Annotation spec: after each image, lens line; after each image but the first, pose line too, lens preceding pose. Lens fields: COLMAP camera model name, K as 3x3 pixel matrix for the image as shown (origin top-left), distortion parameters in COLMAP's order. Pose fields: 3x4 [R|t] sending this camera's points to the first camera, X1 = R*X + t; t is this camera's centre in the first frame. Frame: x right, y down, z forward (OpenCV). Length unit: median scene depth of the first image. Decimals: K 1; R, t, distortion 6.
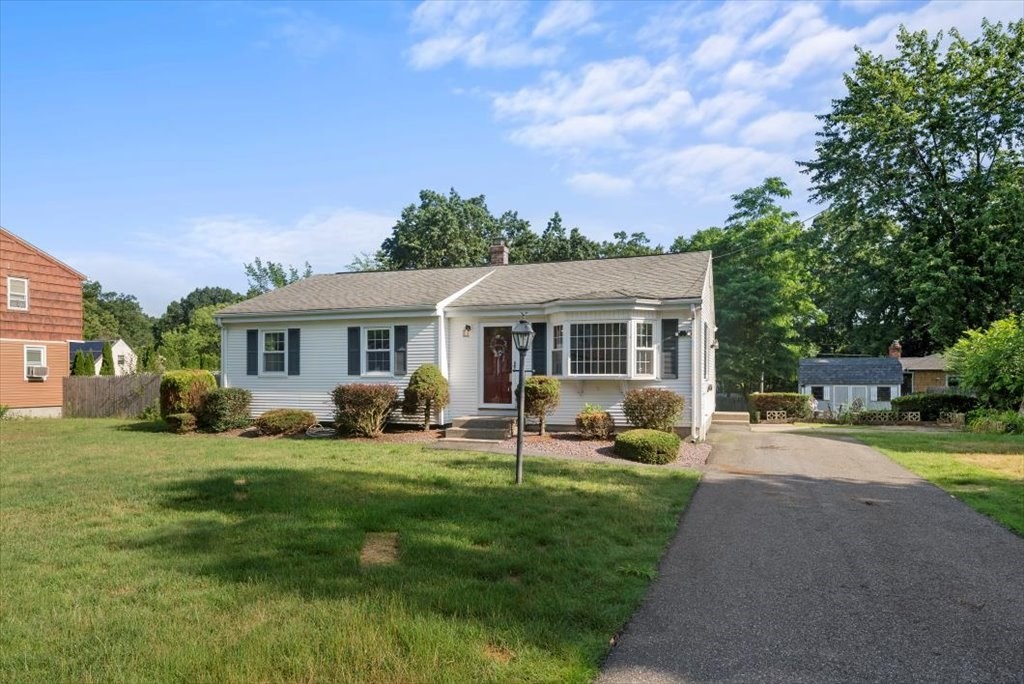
lens RADIAL K [[629.3, 0, 526.8], [0, 629.3, 382.9], [0, 0, 1]] dist [-0.002413, 0.000943]
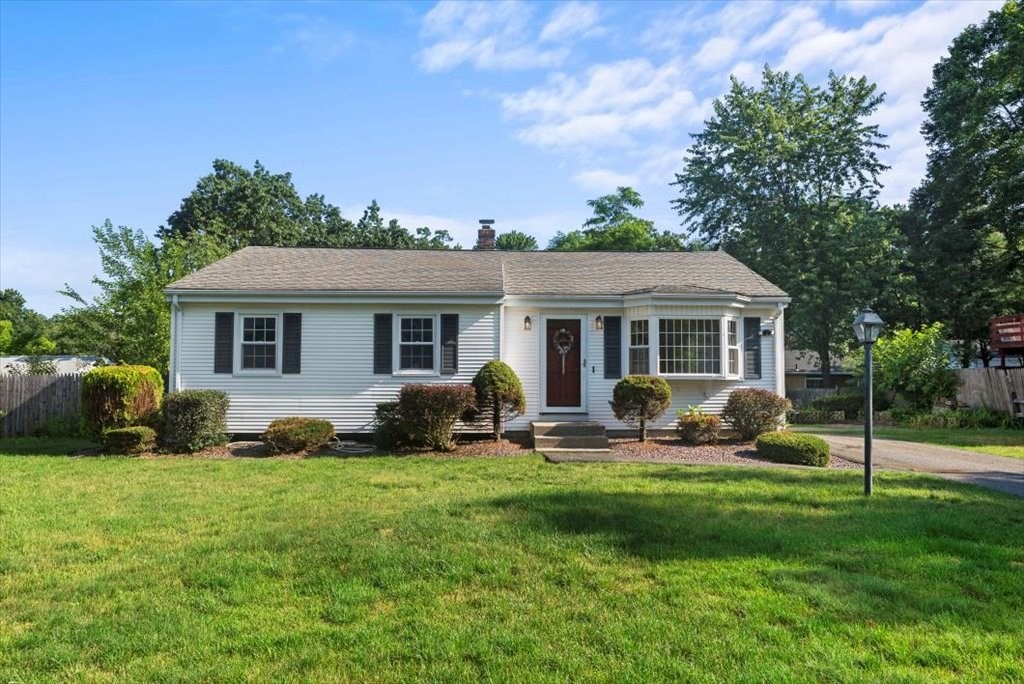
lens RADIAL K [[659.8, 0, 514.7], [0, 659.8, 354.3], [0, 0, 1]] dist [0.002764, -0.002000]
pose [[0.936125, 0.015953, 0.351306, -0.414666], [0.001384, 0.998796, -0.049042, 0.004417], [-0.351666, 0.046396, 0.934975, 0.156176]]
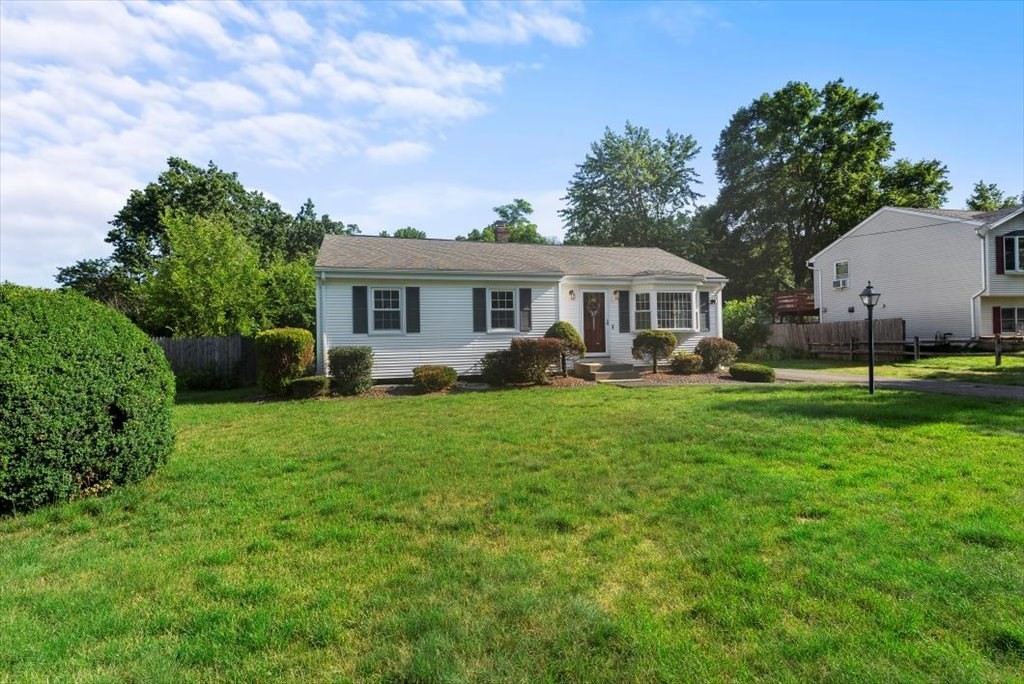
lens RADIAL K [[483.8, 0, 509.8], [0, 483.8, 338.8], [0, 0, 1]] dist [-0.001109, -0.000256]
pose [[0.818004, -0.015910, 0.574992, -0.721191], [0.024490, 0.999674, -0.007180, 0.007525], [-0.574690, 0.019955, 0.818128, 0.280920]]
